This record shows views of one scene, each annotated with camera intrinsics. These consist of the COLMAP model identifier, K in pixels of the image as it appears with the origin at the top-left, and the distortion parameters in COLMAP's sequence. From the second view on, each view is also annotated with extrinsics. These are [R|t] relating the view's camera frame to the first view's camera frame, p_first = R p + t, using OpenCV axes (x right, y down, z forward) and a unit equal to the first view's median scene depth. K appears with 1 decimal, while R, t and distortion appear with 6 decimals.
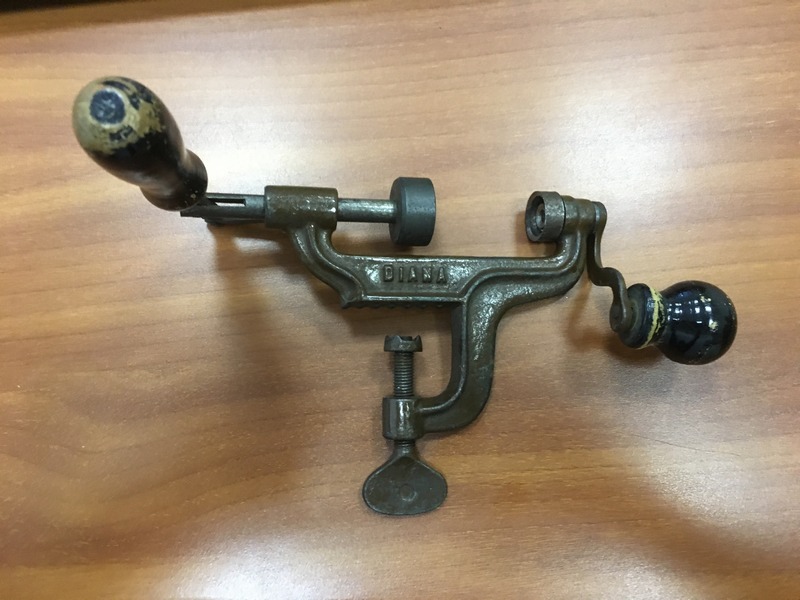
lens RADIAL K [[671.6, 0, 399.2], [0, 671.6, 303.6], [0, 0, 1]] dist [0.060875, -0.079841]
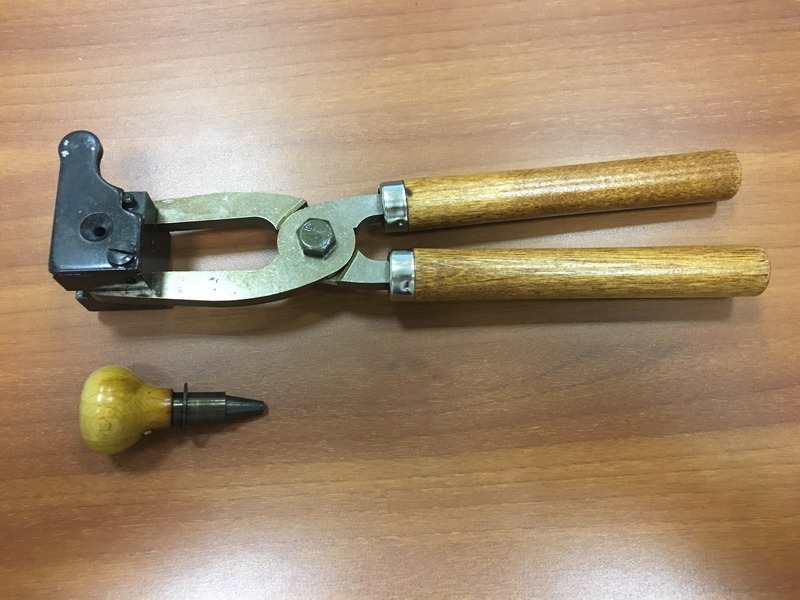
lens RADIAL K [[671.6, 0, 405.5], [0, 671.6, 286.9], [0, 0, 1]] dist [0.060875, -0.079841]
pose [[0.999677, 0.003956, -0.025114, 0.413433], [-0.004219, 0.999937, -0.010426, -0.024099], [0.025071, 0.010528, 0.999630, 0.037289]]
